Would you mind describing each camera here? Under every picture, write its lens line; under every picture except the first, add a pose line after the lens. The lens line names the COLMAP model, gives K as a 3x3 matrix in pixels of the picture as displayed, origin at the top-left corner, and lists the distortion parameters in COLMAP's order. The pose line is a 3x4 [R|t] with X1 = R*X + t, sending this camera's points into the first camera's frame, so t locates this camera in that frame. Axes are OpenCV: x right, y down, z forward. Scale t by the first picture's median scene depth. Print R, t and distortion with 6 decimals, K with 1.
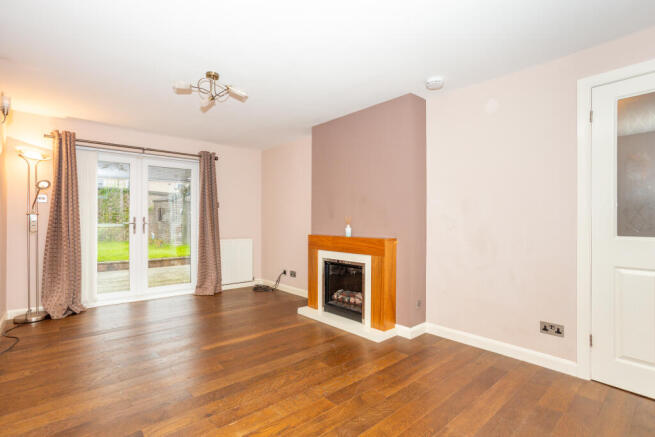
lens RADIAL K [[319.2, 0, 326.8], [0, 319.2, 215.4], [0, 0, 1]] dist [-0.038024, 0.019909]
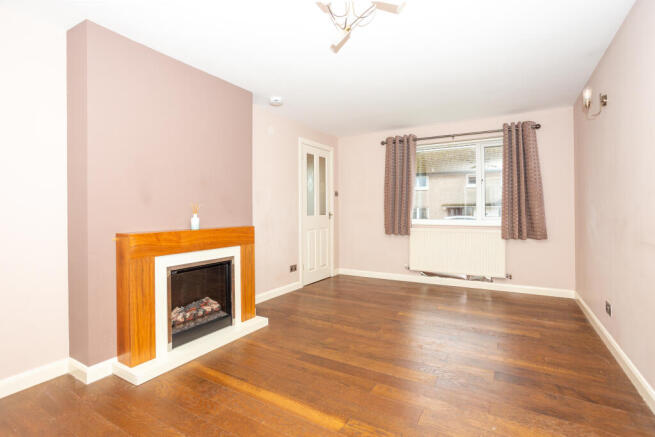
lens RADIAL K [[319.2, 0, 316.4], [0, 319.2, 206.7], [0, 0, 1]] dist [-0.038024, 0.019909]
pose [[-0.284979, 0.008014, 0.958500, -0.717763], [-0.012444, 0.999850, -0.012060, 0.018007], [-0.958453, -0.015365, -0.284837, 0.926215]]
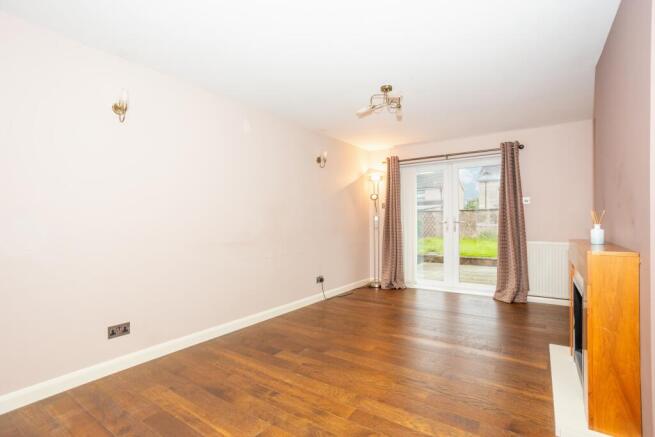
lens RADIAL K [[319.2, 0, 329.5], [0, 319.2, 224.2], [0, 0, 1]] dist [-0.038024, 0.019909]
pose [[0.241903, 0.001429, -0.970299, 0.488022], [0.027130, 0.999598, 0.008236, 0.011973], [0.969921, -0.028317, 0.241767, 0.396152]]
